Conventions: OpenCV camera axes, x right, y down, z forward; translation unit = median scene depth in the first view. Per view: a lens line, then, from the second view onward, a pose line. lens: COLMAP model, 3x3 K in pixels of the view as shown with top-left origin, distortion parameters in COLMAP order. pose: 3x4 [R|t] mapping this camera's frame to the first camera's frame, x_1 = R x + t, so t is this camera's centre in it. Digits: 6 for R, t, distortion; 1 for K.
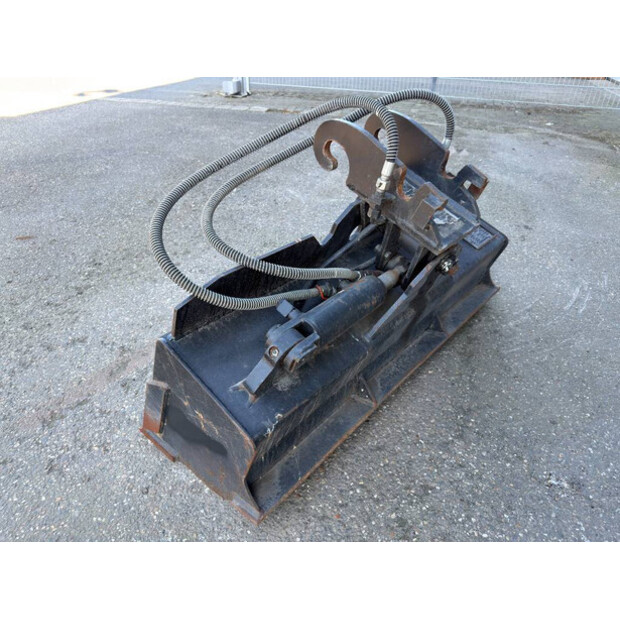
lens RADIAL K [[441.2, 0, 314.1], [0, 441.2, 311.3], [0, 0, 1]] dist [0.033688, 0.000265]
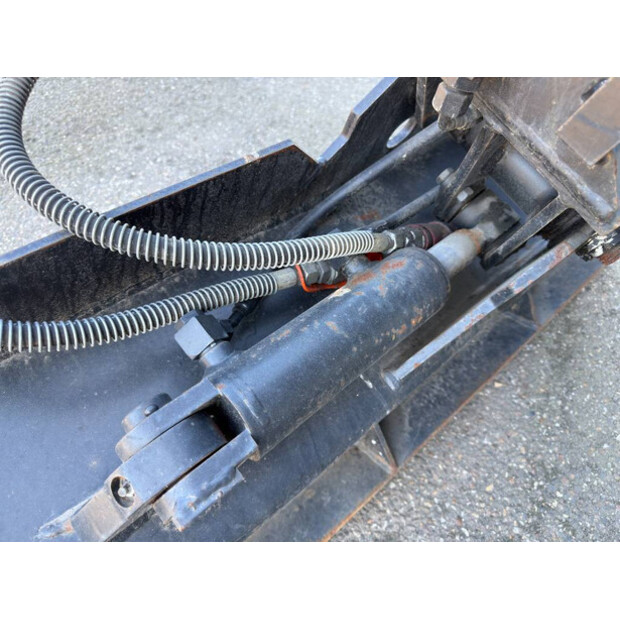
lens RADIAL K [[451.7, 0, 310.0], [0, 451.7, 310.0], [0, 0, 1]] dist [-0.032333, 0.006108]
pose [[0.990936, 0.108286, -0.079495, 0.059008], [-0.083299, 0.959591, 0.268787, -0.126141], [0.105389, -0.259729, 0.959914, 0.510463]]
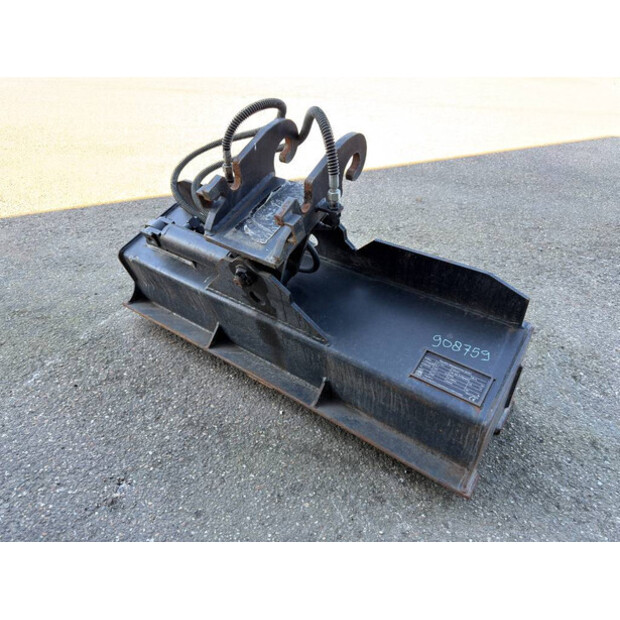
lens RADIAL K [[441.2, 0, 314.1], [0, 441.2, 311.3], [0, 0, 1]] dist [0.033688, 0.000265]
pose [[0.088457, 0.540731, -0.836532, 1.137231], [-0.579271, 0.711131, 0.398419, -0.514686], [0.810321, 0.449336, 0.376134, 0.756874]]
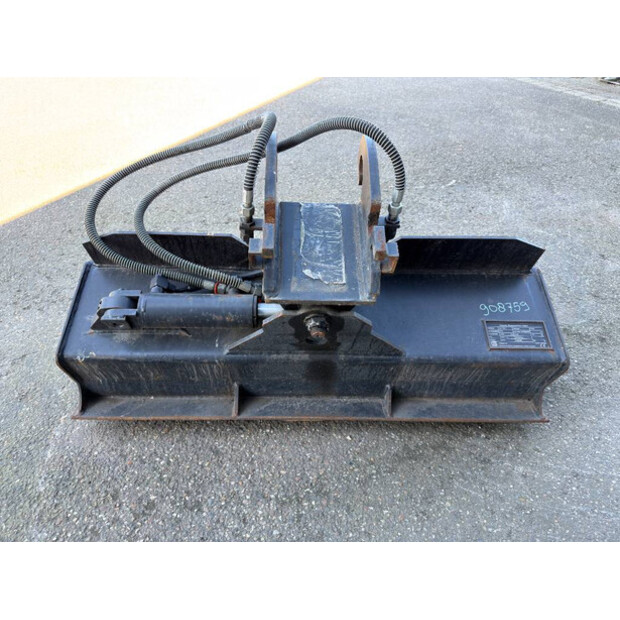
lens RADIAL K [[443.5, 0, 313.2], [0, 443.5, 309.1], [0, 0, 1]] dist [0.003455, 0.002846]
pose [[0.662867, 0.464758, -0.587033, 0.753367], [-0.425434, 0.878961, 0.215486, -0.302563], [0.616128, 0.106905, 0.780358, 0.301797]]
